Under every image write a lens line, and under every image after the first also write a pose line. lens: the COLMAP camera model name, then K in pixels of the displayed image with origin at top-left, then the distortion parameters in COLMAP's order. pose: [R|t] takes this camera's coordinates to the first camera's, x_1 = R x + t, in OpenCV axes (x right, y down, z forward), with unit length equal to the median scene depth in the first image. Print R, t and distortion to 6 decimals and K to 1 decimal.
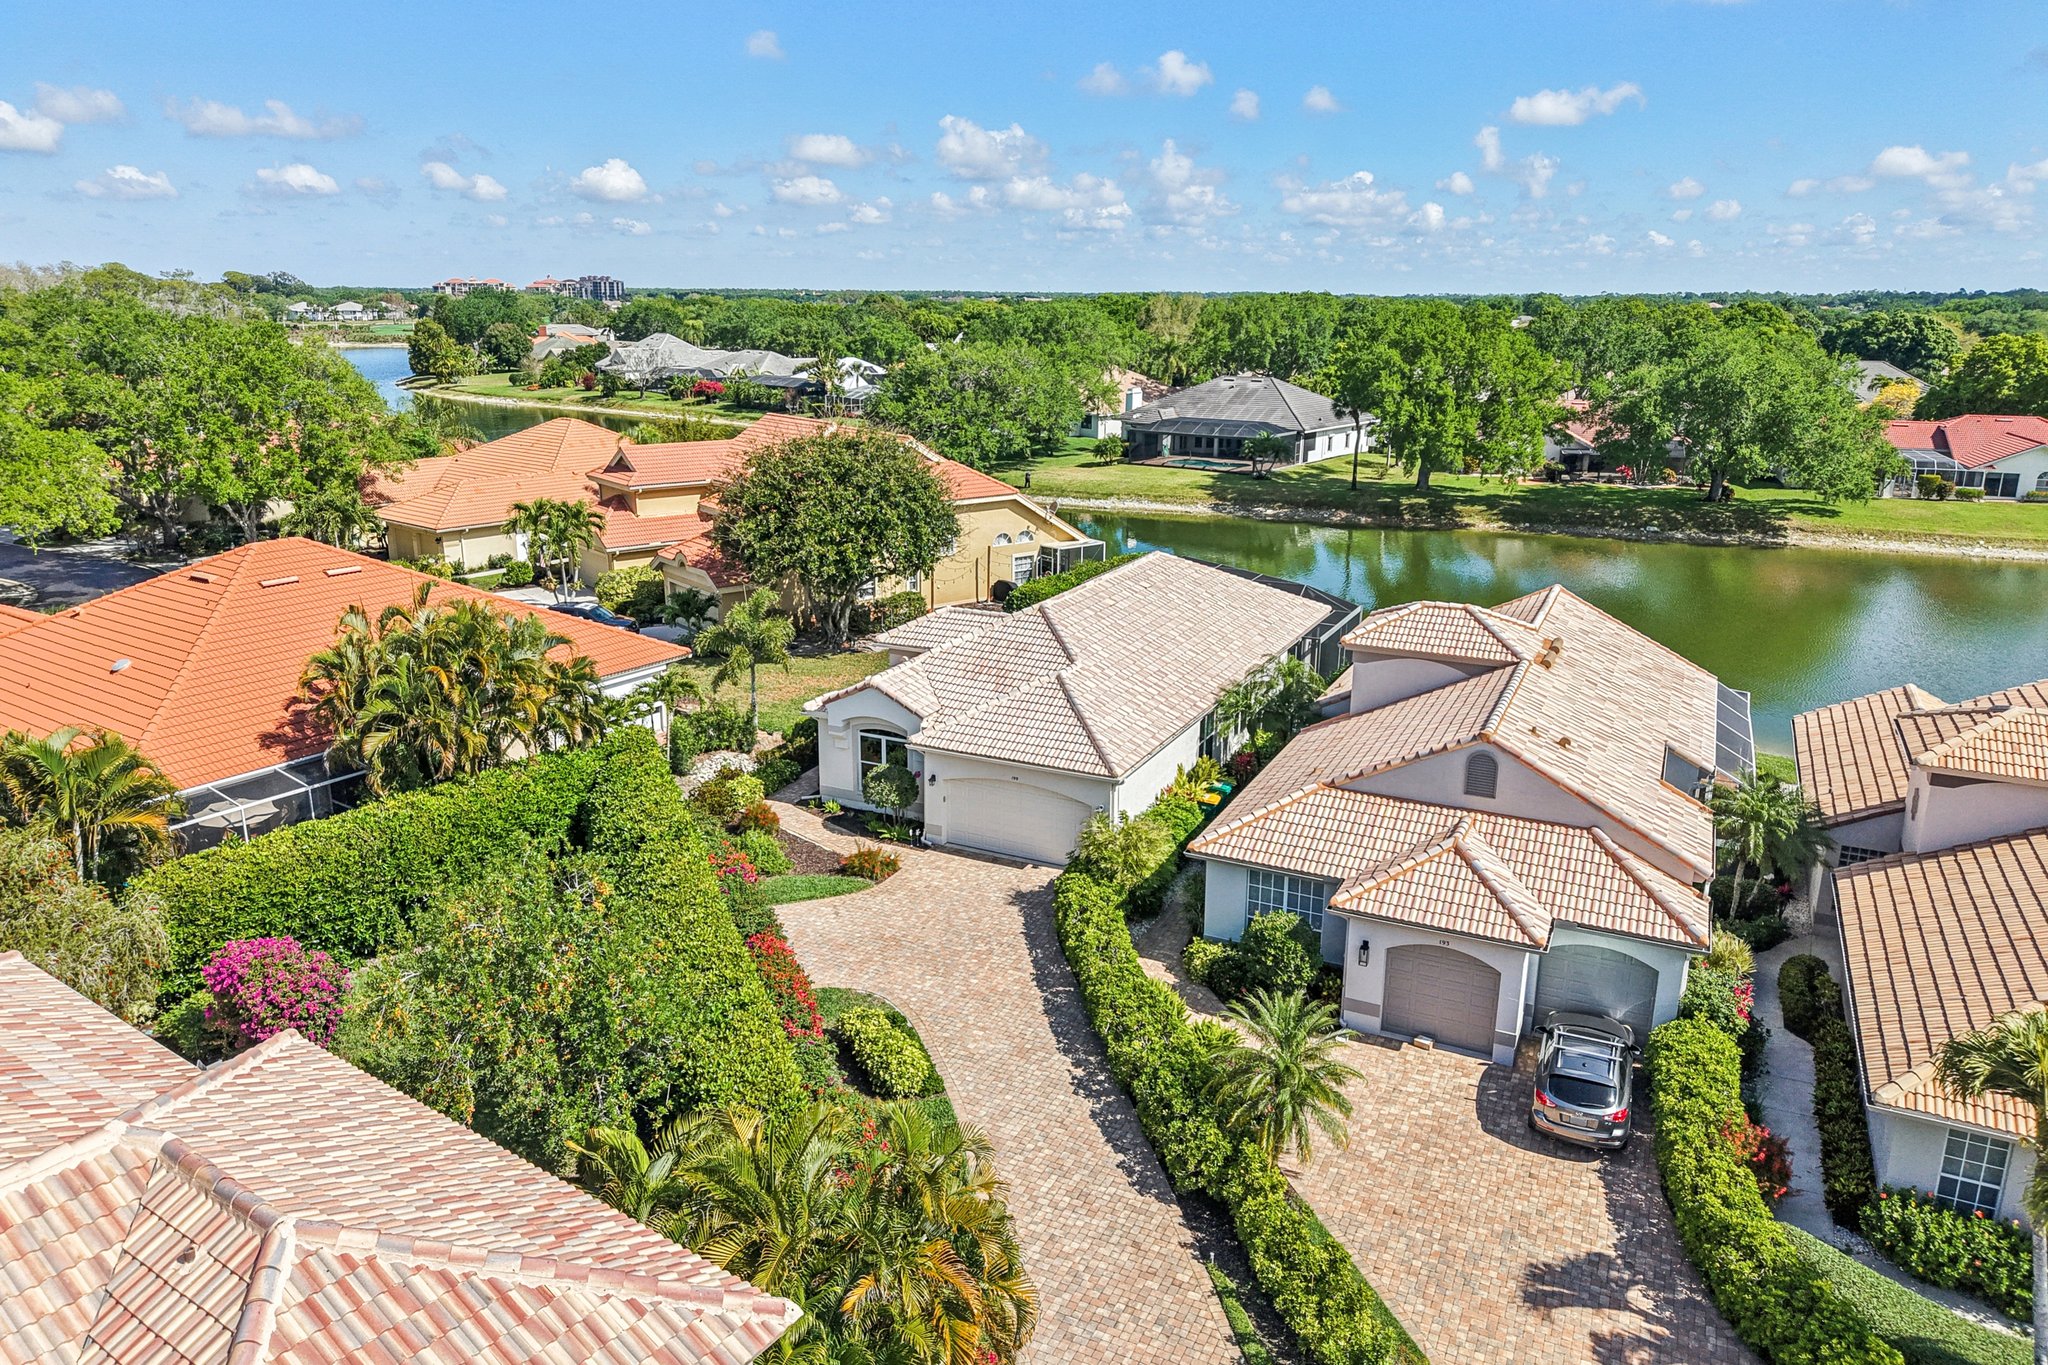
lens RADIAL K [[1365.8, 0, 1024.0], [0, 1365.8, 682.5], [0, 0, 1]] dist [0.022010, -0.023205]
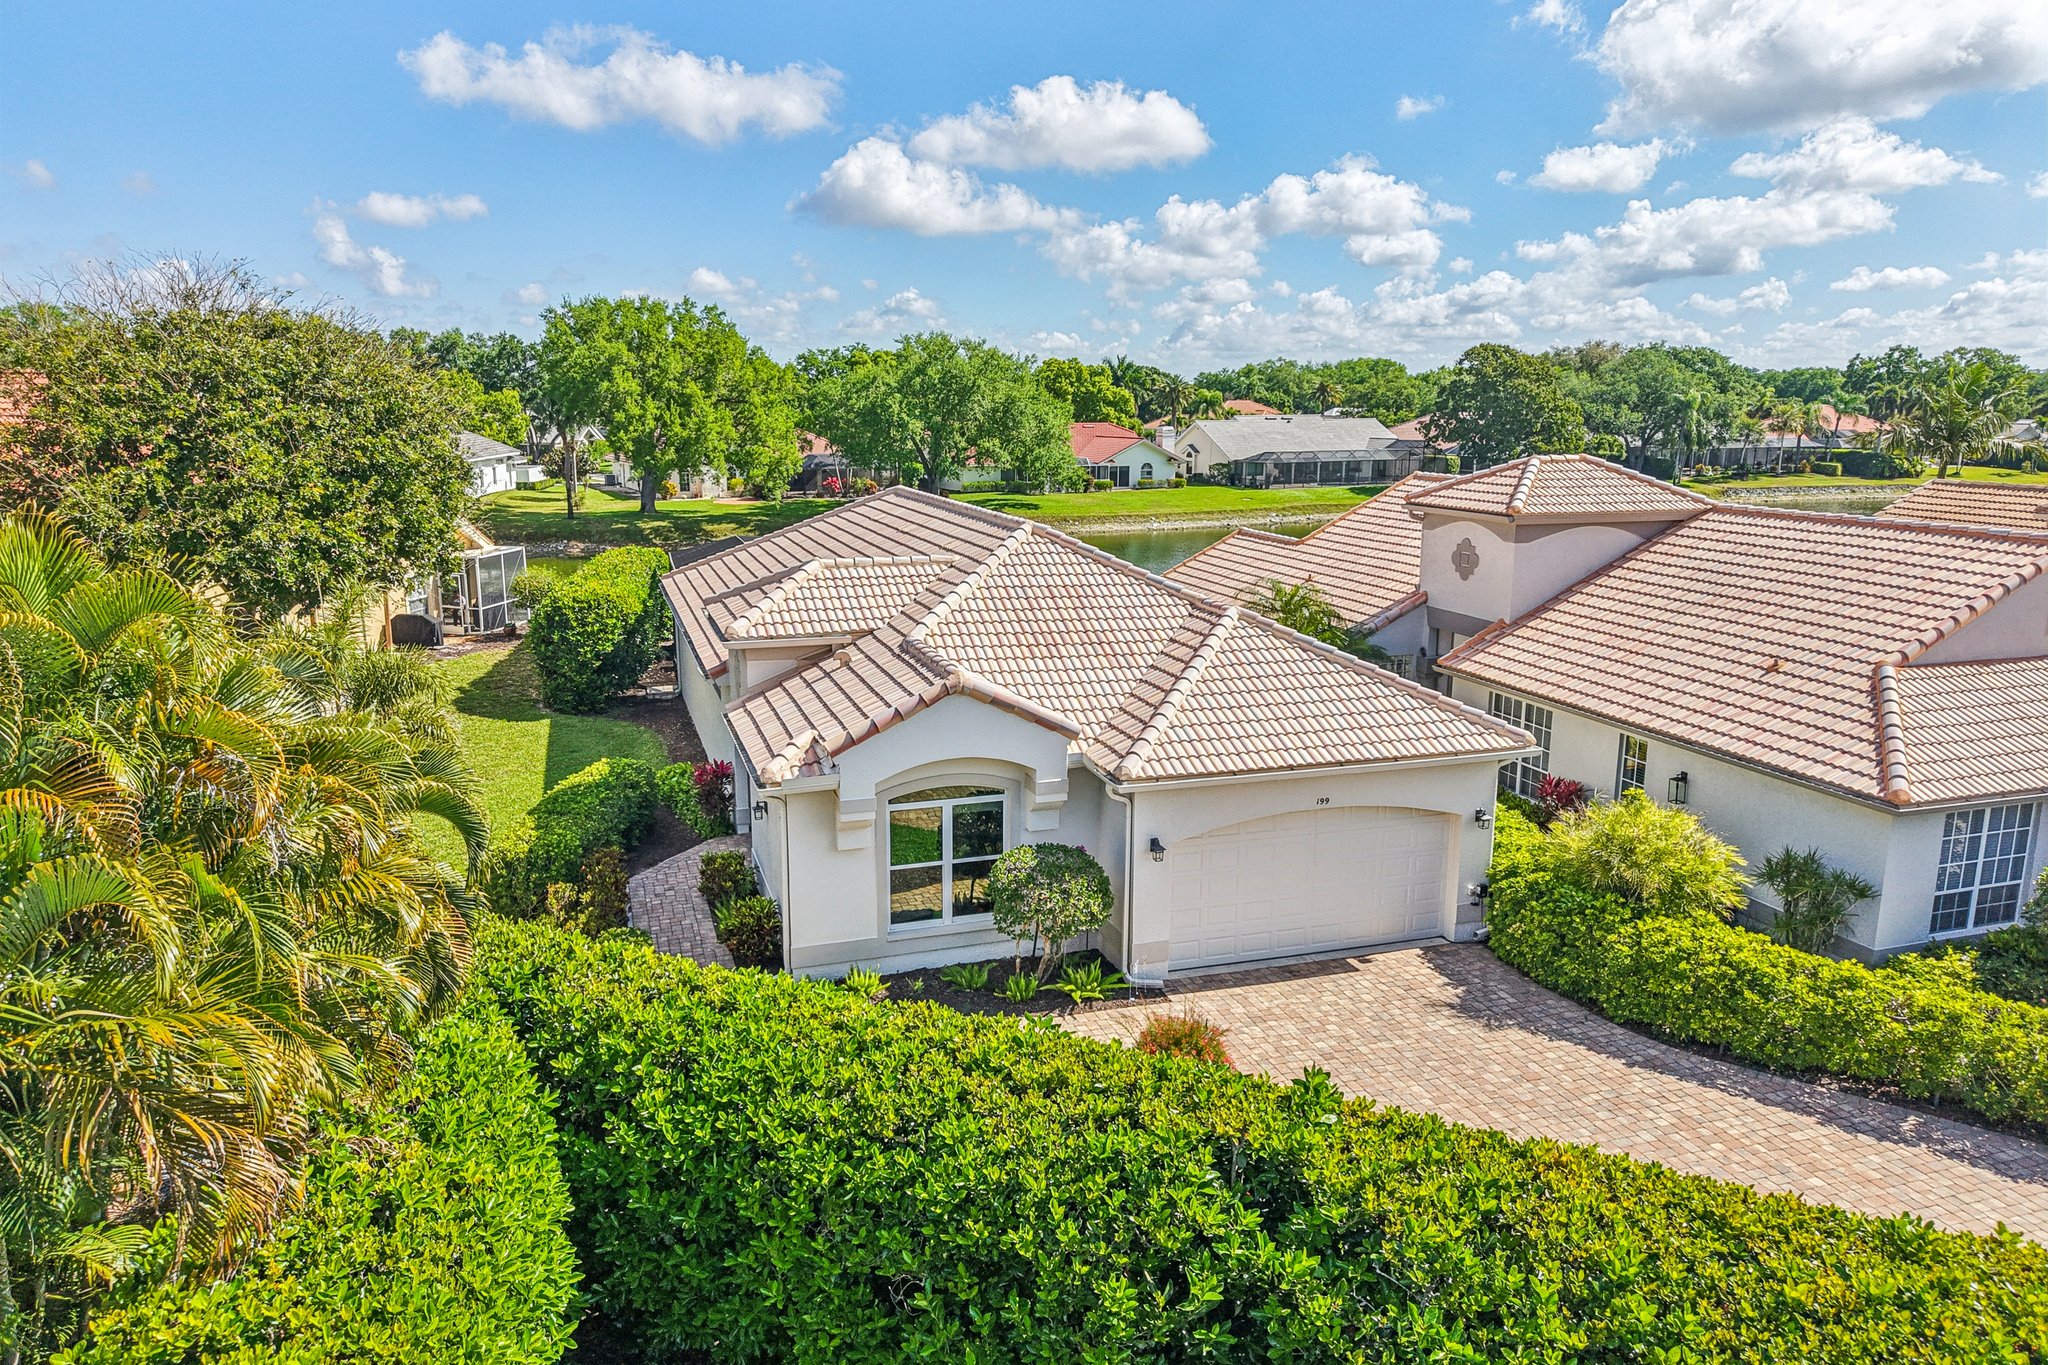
lens RADIAL K [[1365.8, 0, 1024.0], [0, 1365.8, 682.5], [0, 0, 1]] dist [0.022010, -0.023205]
pose [[0.716549, -0.143966, 0.682518, -0.305680], [0.189027, 0.981934, 0.008671, 0.000517], [-0.671436, 0.122801, 0.730817, 0.488590]]
